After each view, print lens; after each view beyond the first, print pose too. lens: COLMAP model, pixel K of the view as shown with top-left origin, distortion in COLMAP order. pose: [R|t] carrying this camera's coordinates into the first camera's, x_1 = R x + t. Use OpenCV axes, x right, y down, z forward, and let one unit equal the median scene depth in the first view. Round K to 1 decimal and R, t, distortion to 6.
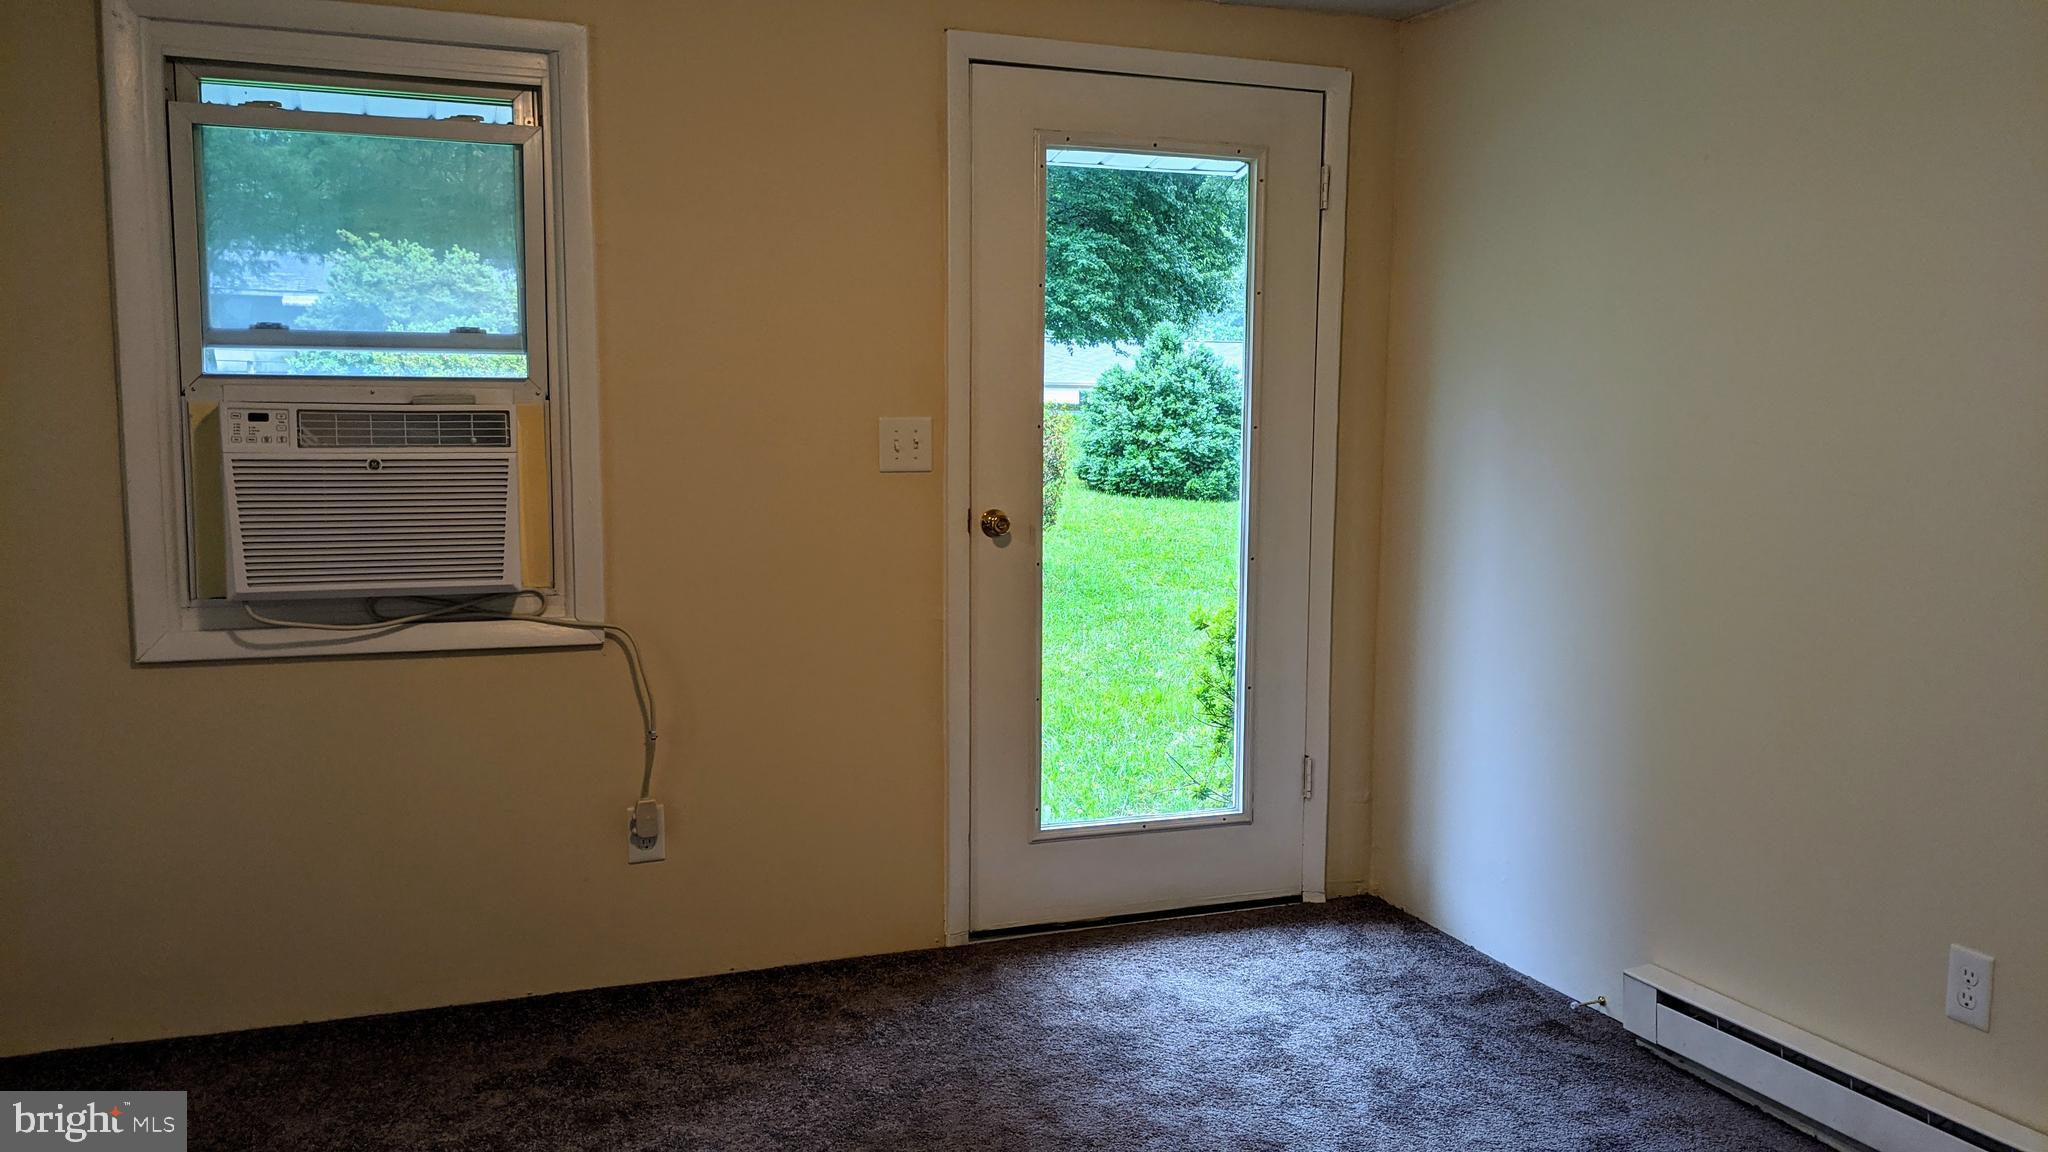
lens RADIAL K [[1602.7, 0, 1017.3], [0, 1602.7, 576.7], [0, 0, 1]] dist [0.061599, -0.110777]
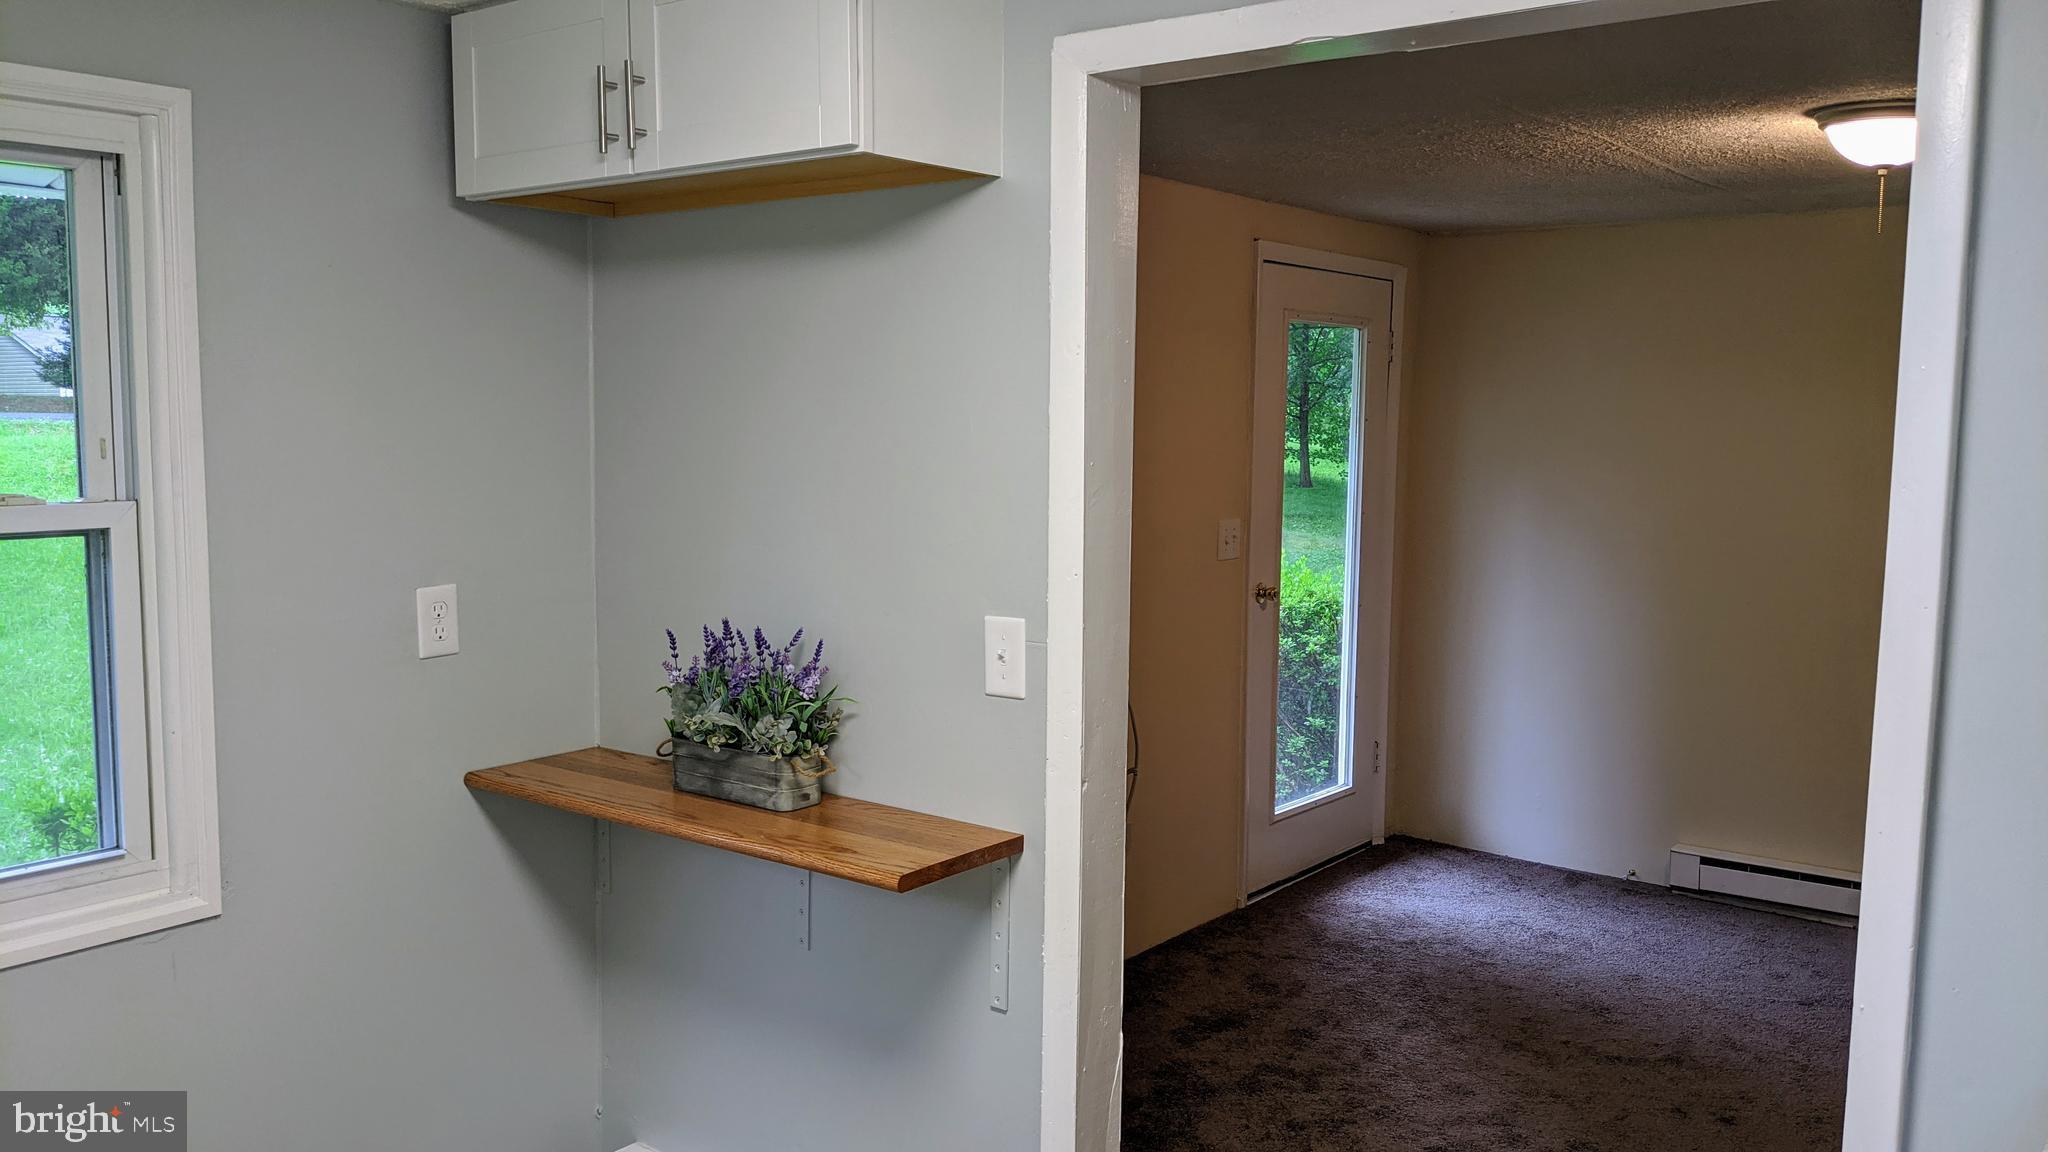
lens RADIAL K [[1602.7, 0, 1023.0], [0, 1602.7, 566.1], [0, 0, 1]] dist [0.061599, -0.110777]
pose [[0.862275, -0.046270, 0.504323, -0.869469], [0.047655, 0.998812, 0.010159, -0.079164], [-0.504194, 0.015274, 0.863455, -0.076849]]
